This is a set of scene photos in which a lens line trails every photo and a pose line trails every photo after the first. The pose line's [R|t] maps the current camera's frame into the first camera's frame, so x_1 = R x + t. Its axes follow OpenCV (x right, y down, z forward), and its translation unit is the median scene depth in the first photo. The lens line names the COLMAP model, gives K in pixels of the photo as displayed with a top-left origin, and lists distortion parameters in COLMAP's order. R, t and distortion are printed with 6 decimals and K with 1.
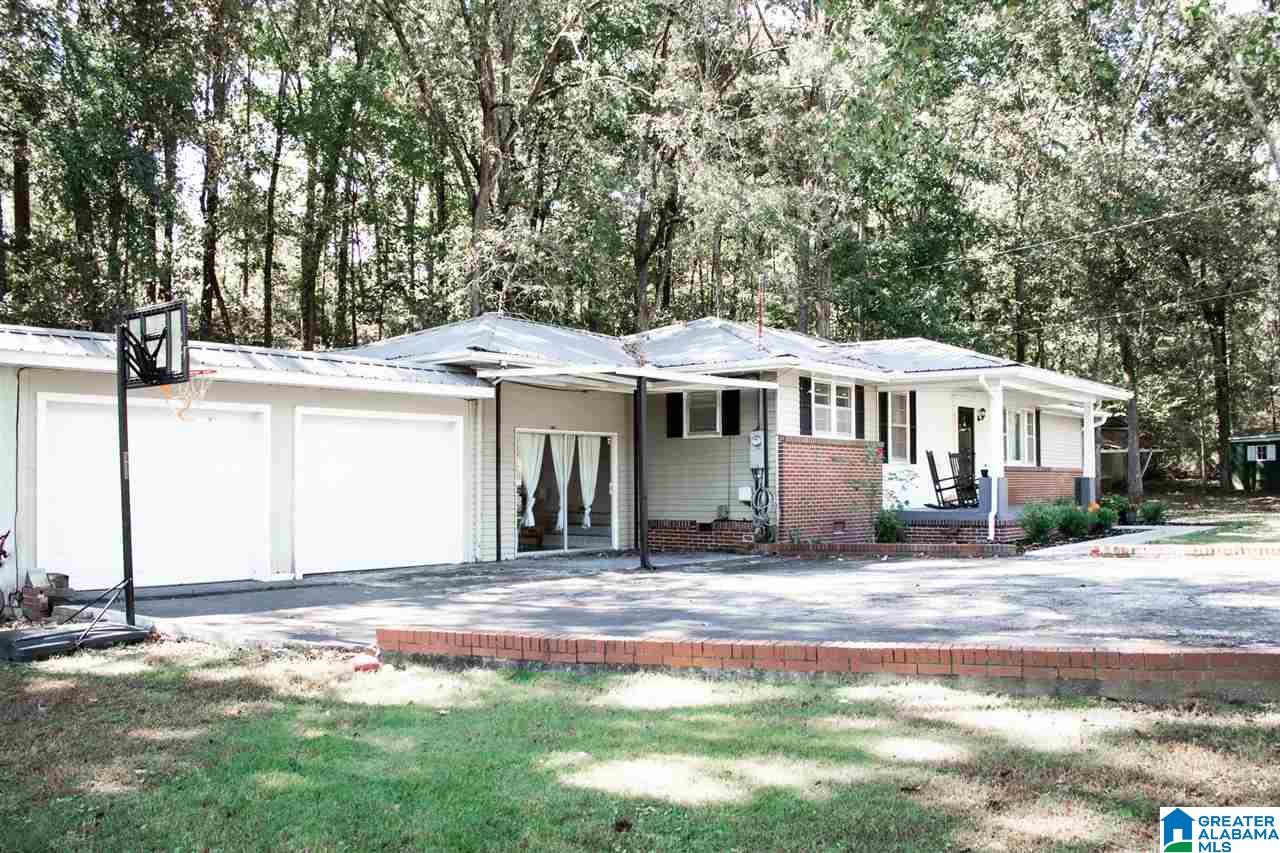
lens RADIAL K [[1053.4, 0, 639.6], [0, 1053.4, 458.2], [0, 0, 1]] dist [-0.048514, -0.001360]
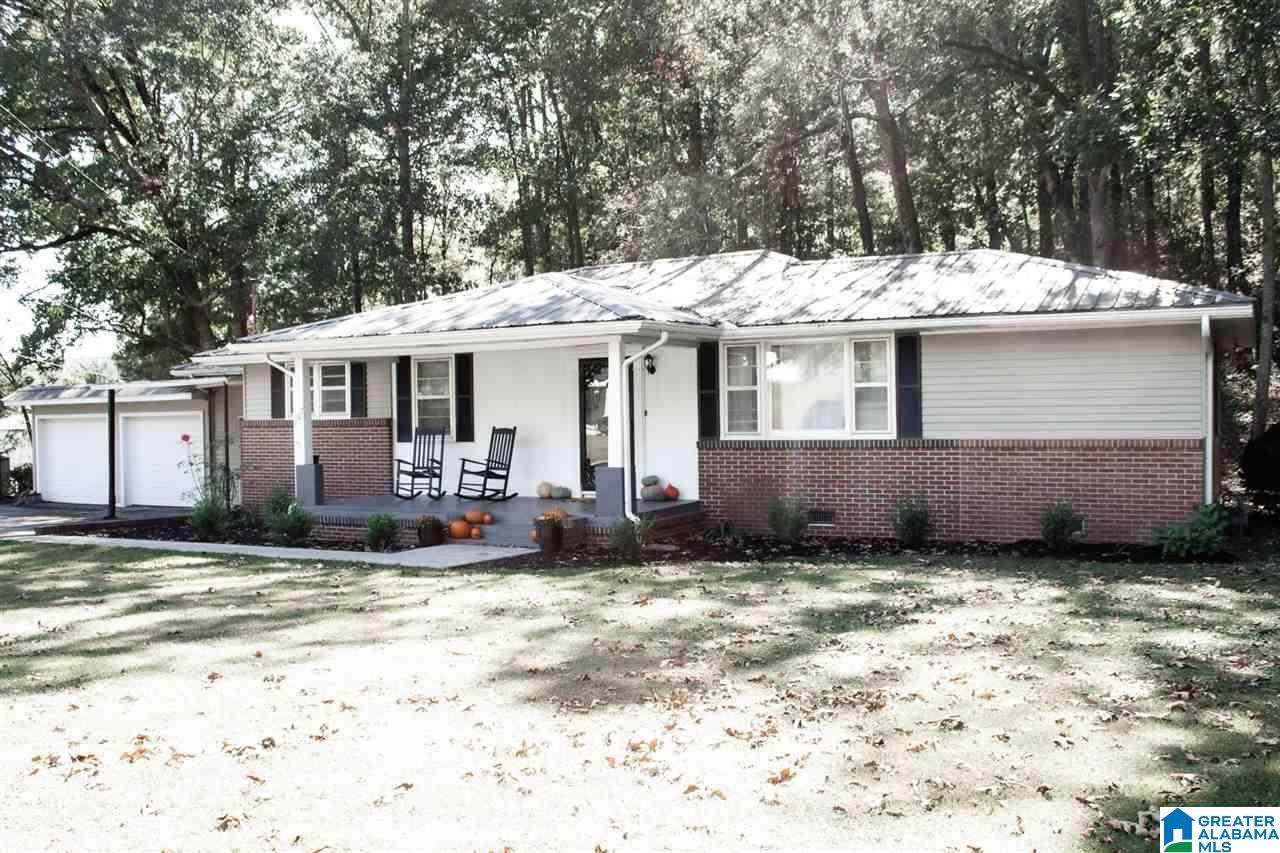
lens RADIAL K [[1184.2, 0, 640.0], [0, 1184.2, 426.5], [0, 0, 1]] dist [-0.074991, -0.004635]
pose [[0.185990, -0.002282, -0.982549, 1.321123], [0.028731, 0.999582, 0.003117, -0.005163], [0.982131, -0.028809, 0.185978, 1.046771]]
